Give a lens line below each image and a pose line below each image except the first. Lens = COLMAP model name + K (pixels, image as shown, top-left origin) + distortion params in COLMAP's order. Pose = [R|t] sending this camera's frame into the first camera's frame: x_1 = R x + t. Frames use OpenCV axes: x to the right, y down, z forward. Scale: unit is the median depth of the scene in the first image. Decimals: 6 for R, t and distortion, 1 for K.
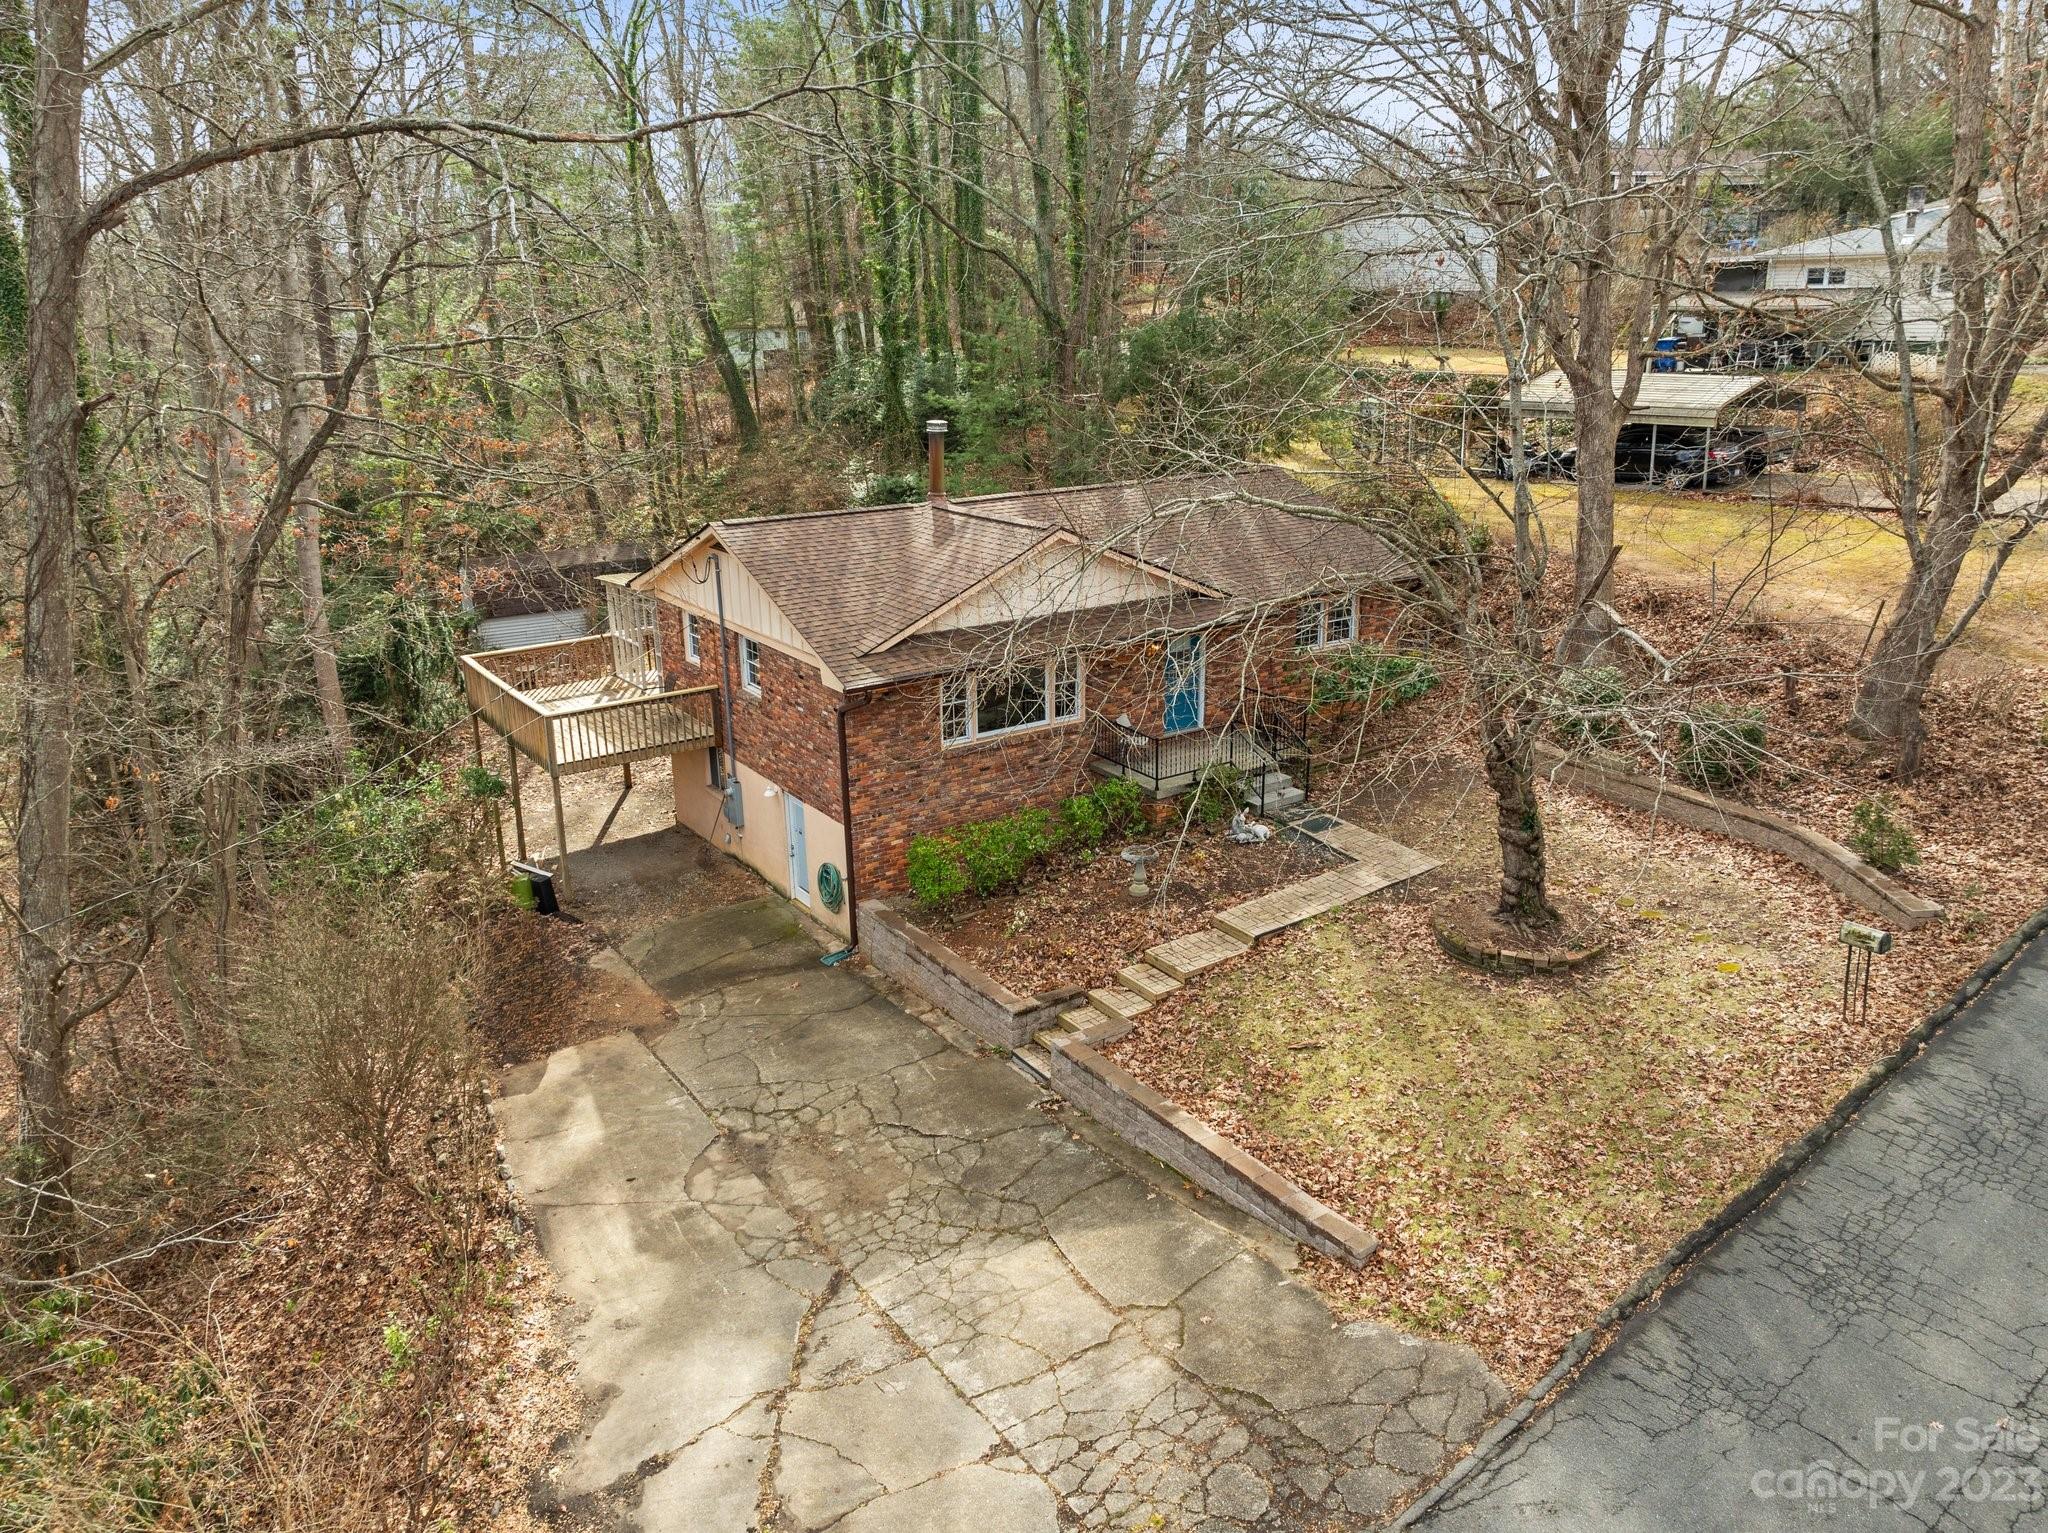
lens RADIAL K [[1449.7, 0, 1024.0], [0, 1449.7, 766.5], [0, 0, 1]] dist [-0.012012, -0.005200]
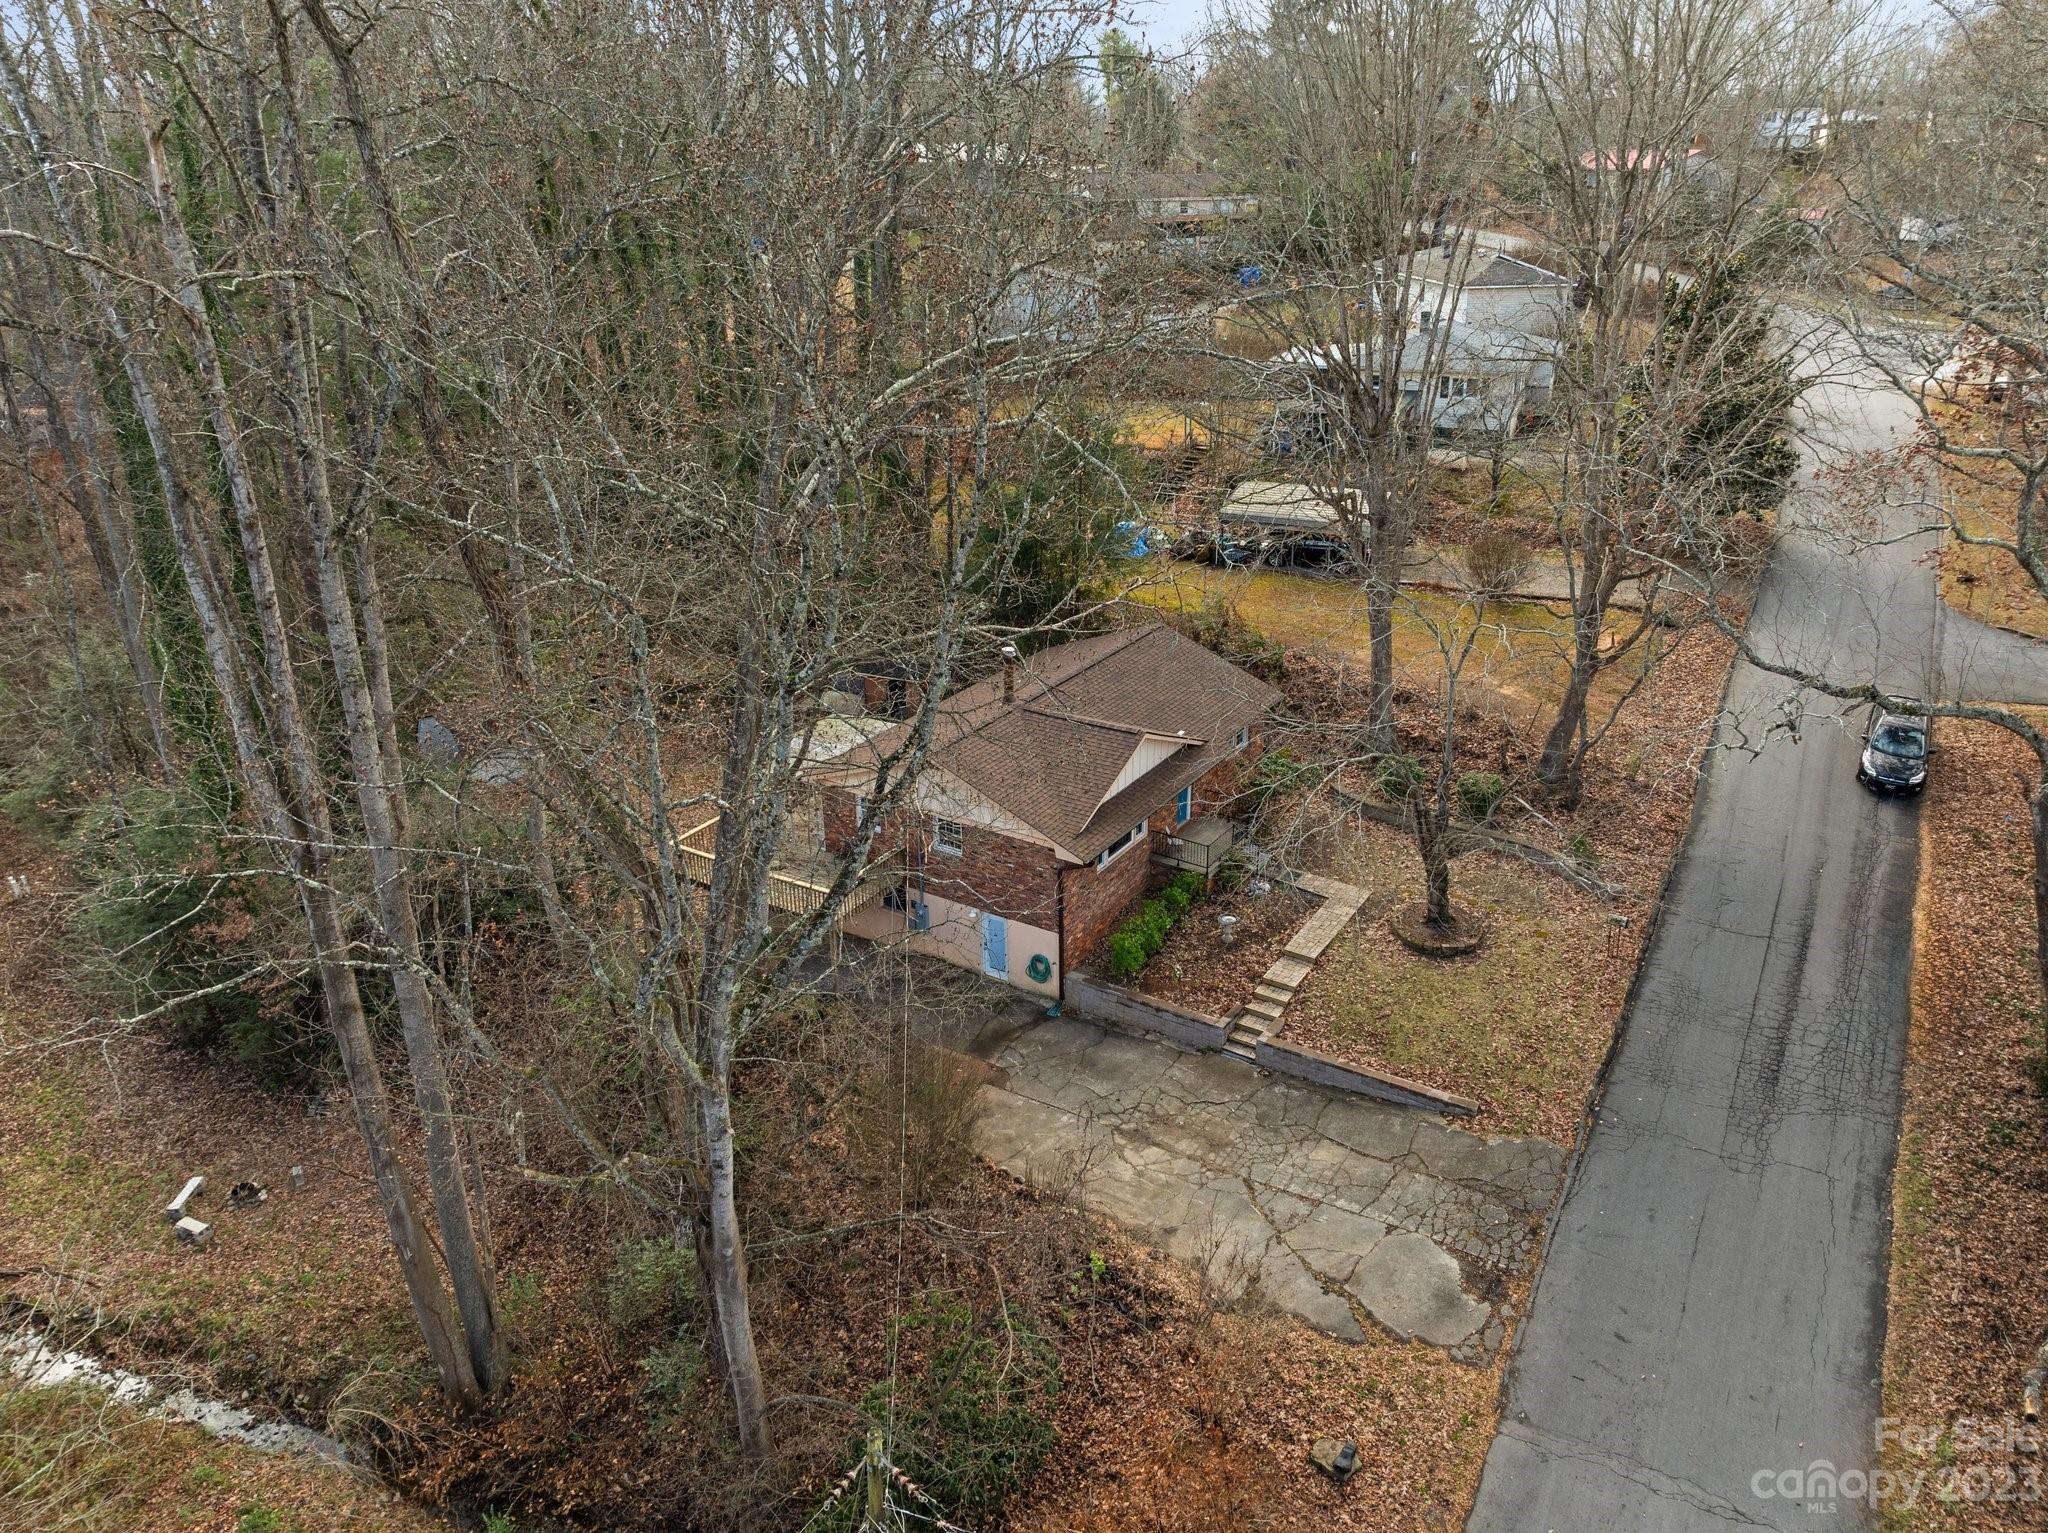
lens RADIAL K [[1449.7, 0, 1024.0], [0, 1449.7, 766.5], [0, 0, 1]] dist [-0.012012, -0.005200]
pose [[0.916663, -0.153760, 0.368900, -0.830226], [0.118453, 0.986082, 0.116667, -0.386399], [-0.381704, -0.063247, 0.922118, -0.563349]]
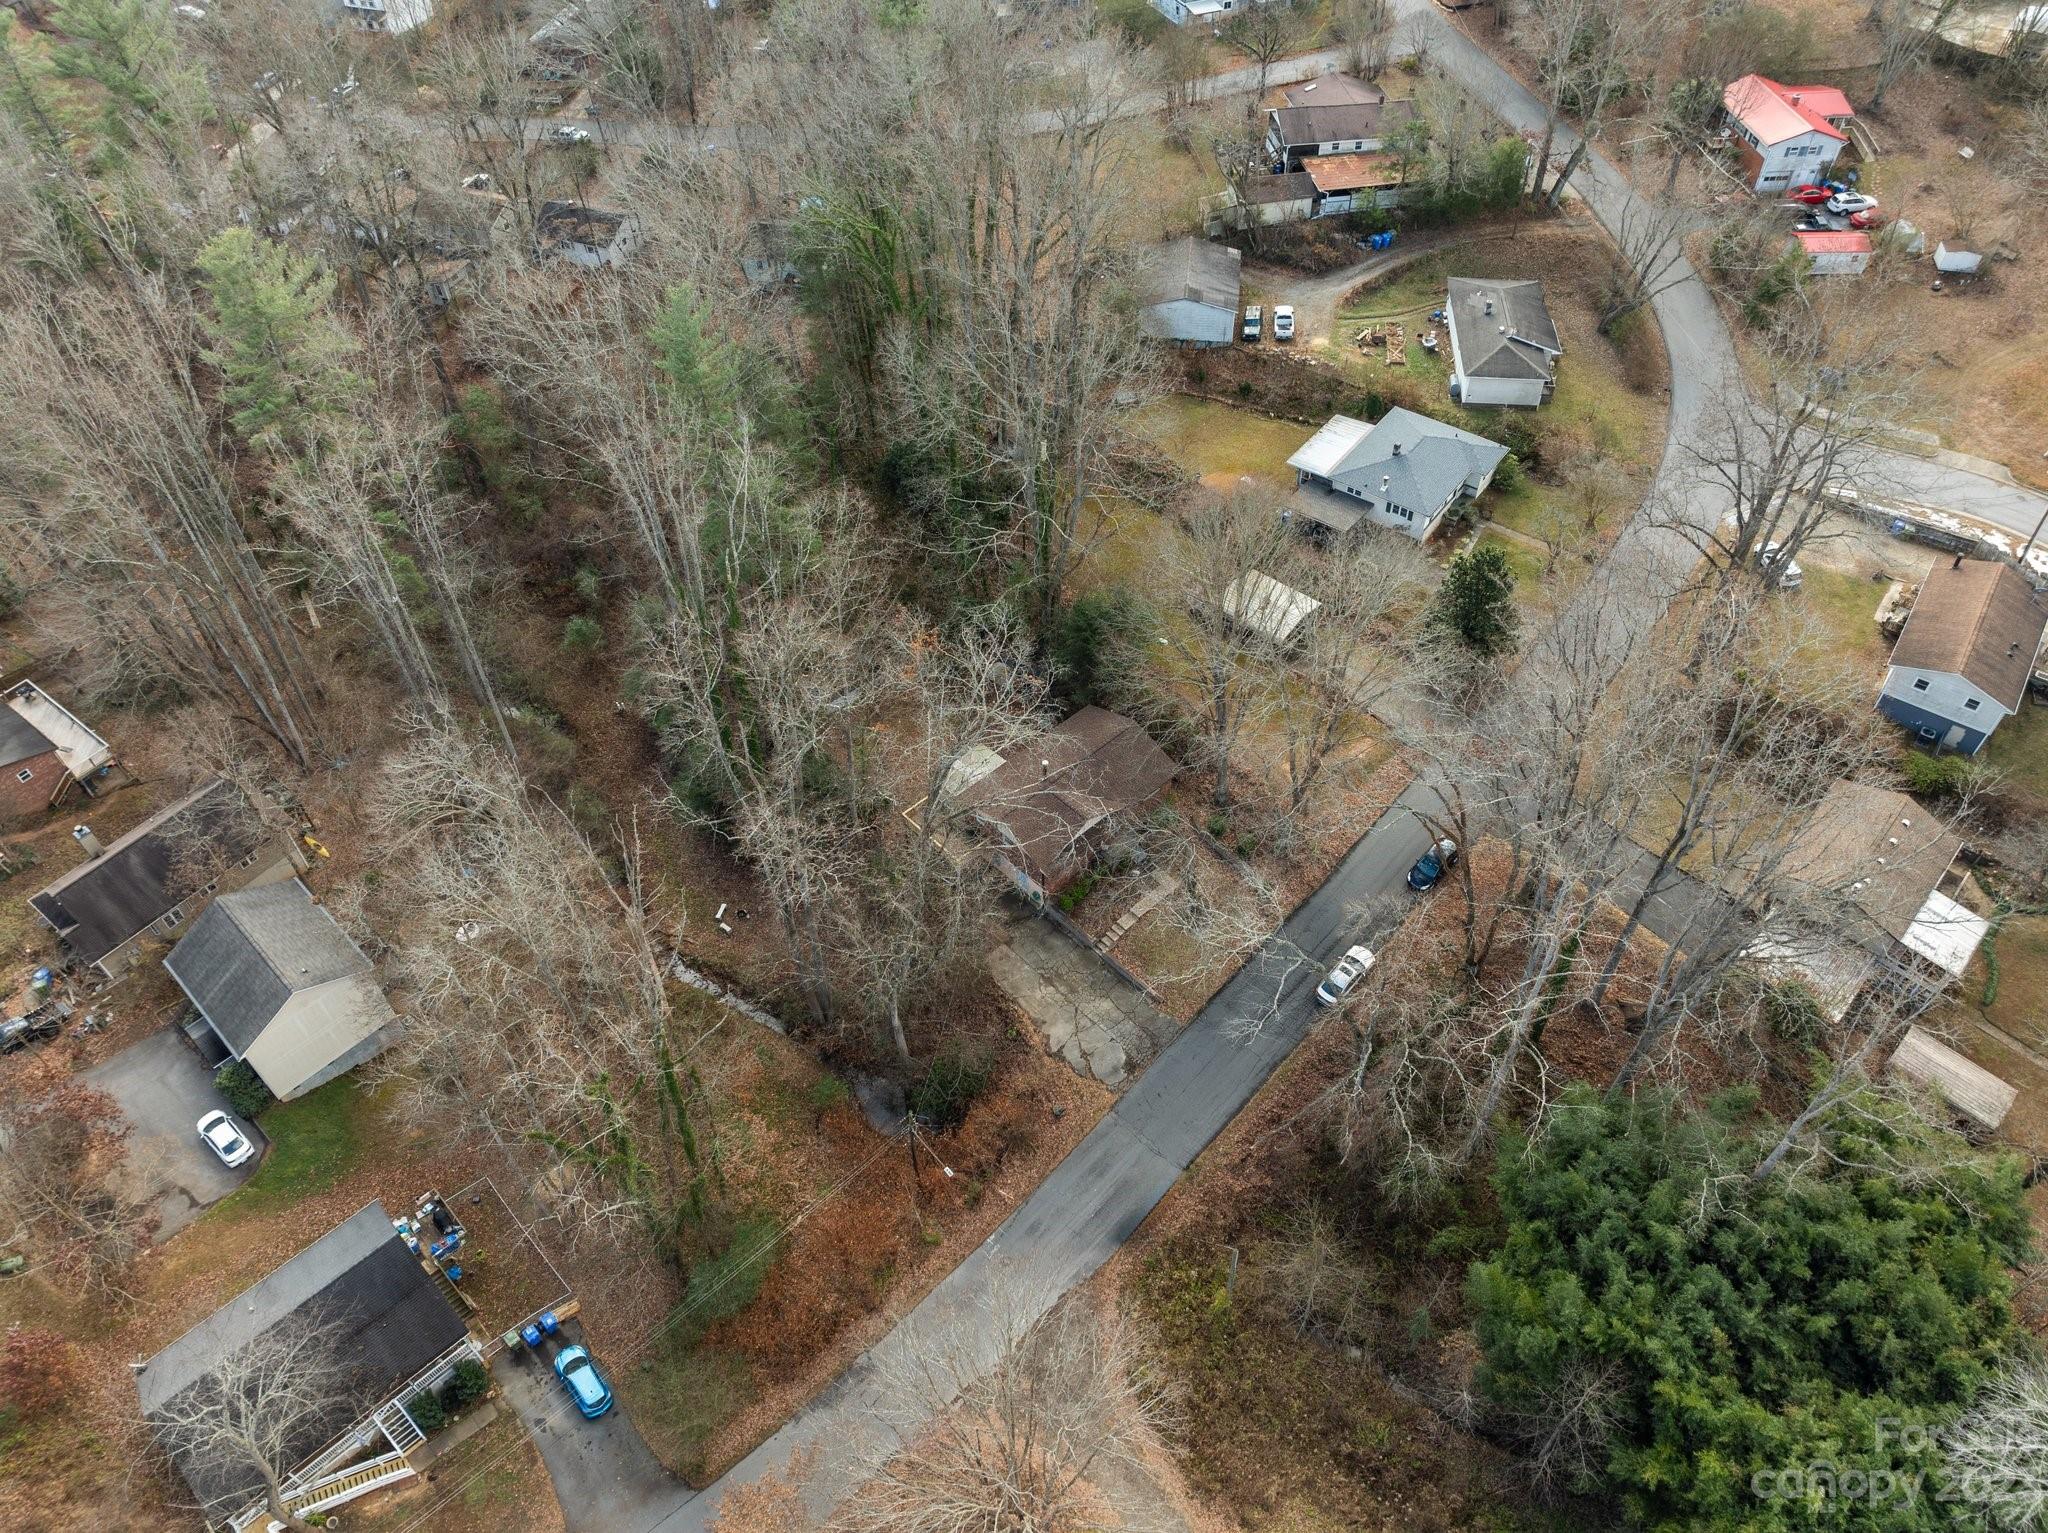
lens RADIAL K [[1449.7, 0, 1024.0], [0, 1449.7, 766.5], [0, 0, 1]] dist [-0.012012, -0.005200]
pose [[0.986269, -0.119826, 0.113644, -0.688831], [0.047789, 0.865780, 0.498138, -2.675613], [-0.158081, -0.485867, 0.859618, -2.765172]]
